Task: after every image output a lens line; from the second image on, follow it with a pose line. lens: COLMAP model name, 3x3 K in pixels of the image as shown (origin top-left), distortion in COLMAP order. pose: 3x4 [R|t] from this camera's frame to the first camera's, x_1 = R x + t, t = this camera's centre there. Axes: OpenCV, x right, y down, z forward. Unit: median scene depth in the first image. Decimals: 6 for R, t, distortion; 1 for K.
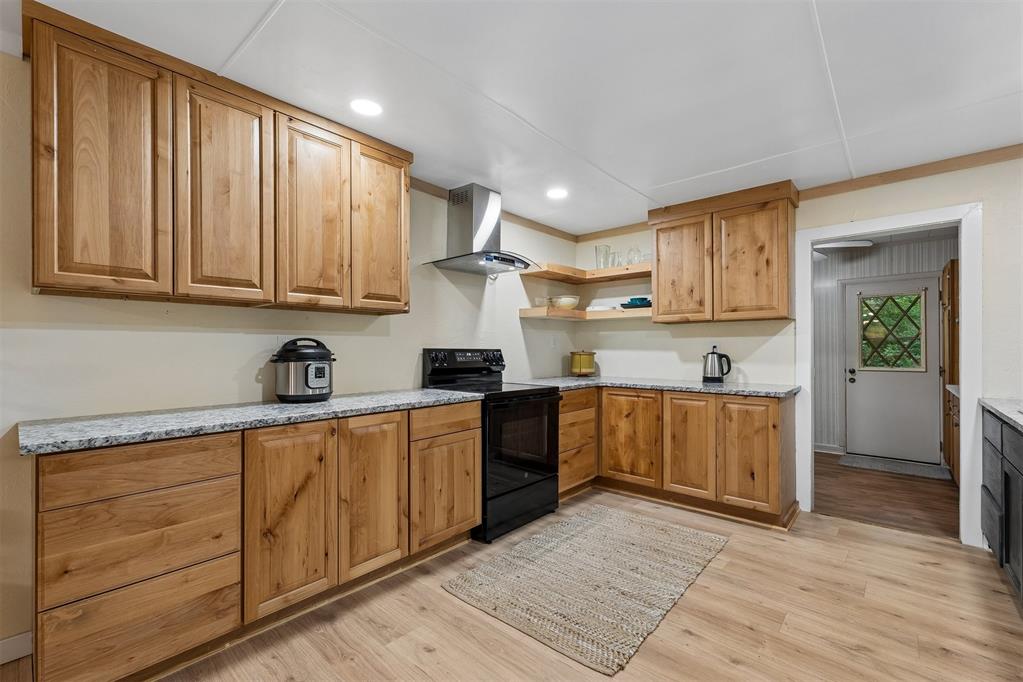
lens RADIAL K [[429.3, 0, 509.8], [0, 429.3, 347.2], [0, 0, 1]] dist [0.002626, -0.000415]
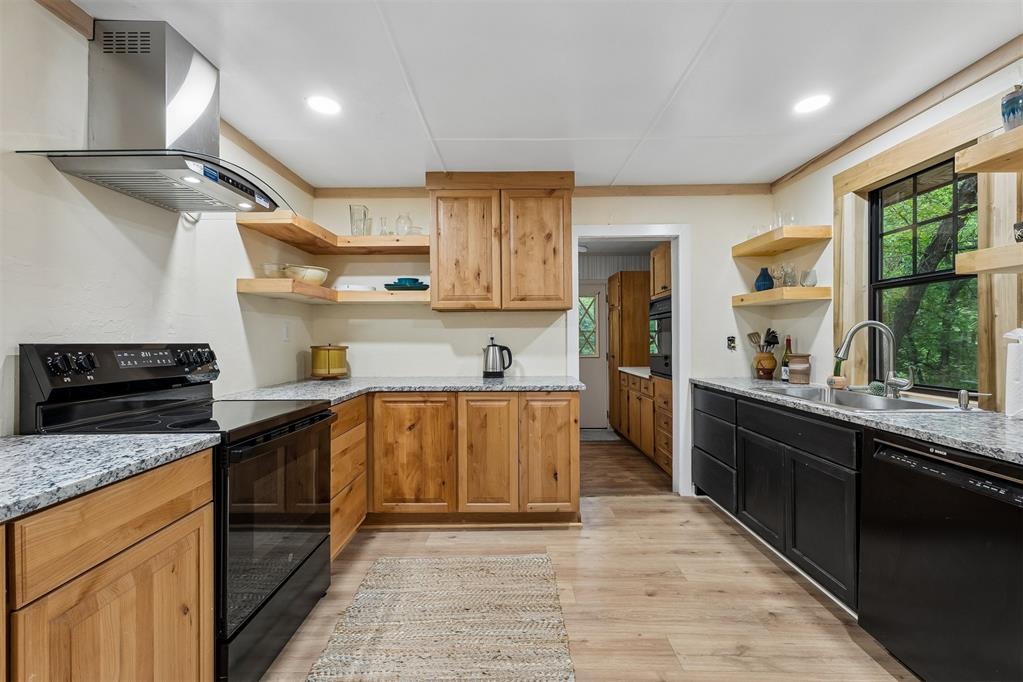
lens RADIAL K [[429.3, 0, 511.1], [0, 429.3, 338.2], [0, 0, 1]] dist [0.002626, -0.000415]
pose [[0.749237, -0.002397, 0.662298, -0.117788], [0.002663, 0.999996, 0.000608, -0.002189], [-0.662297, 0.001308, 0.749240, 0.340627]]
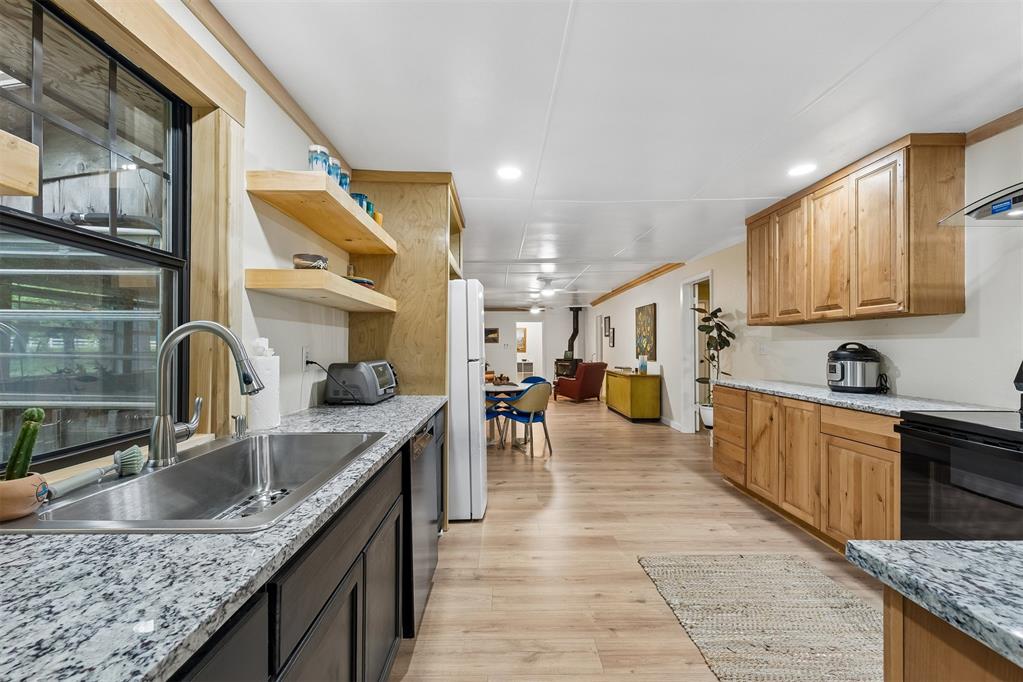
lens RADIAL K [[429.3, 0, 510.4], [0, 429.3, 341.7], [0, 0, 1]] dist [0.002626, -0.000415]
pose [[-0.735871, -0.008168, -0.677073, 0.842226], [-0.000702, 0.999936, -0.011299, -0.006422], [0.677122, -0.007839, -0.735829, 0.936716]]
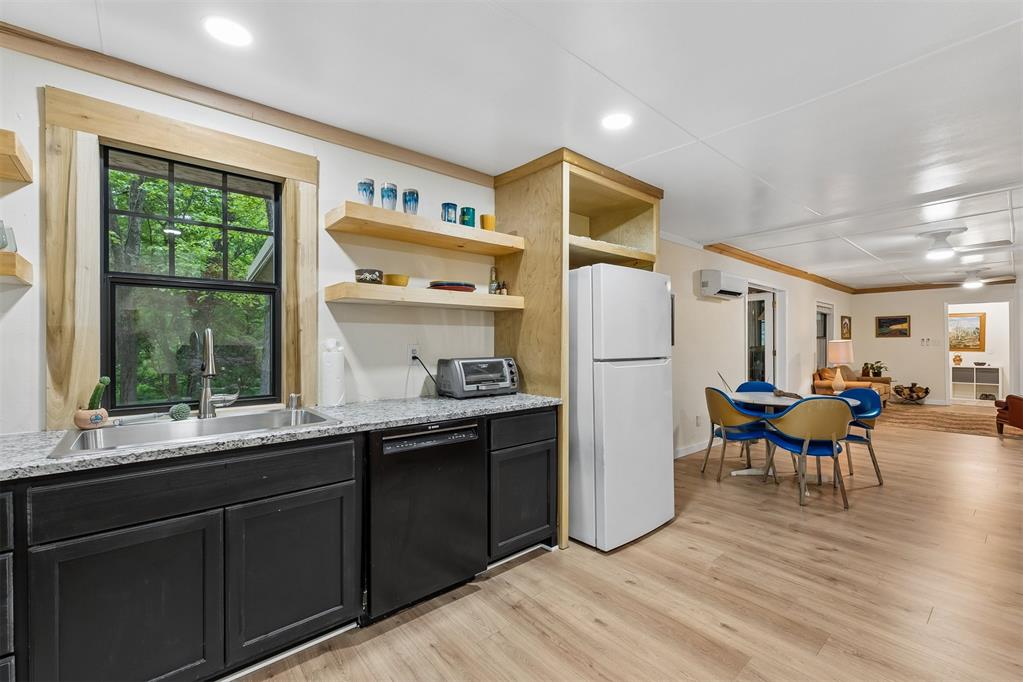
lens RADIAL K [[429.3, 0, 514.0], [0, 429.3, 345.0], [0, 0, 1]] dist [0.002626, -0.000415]
pose [[-0.989656, 0.001111, 0.143458, 0.294178], [0.001930, 0.999983, 0.005572, -0.009118], [-0.143449, 0.005792, -0.989641, 0.994170]]
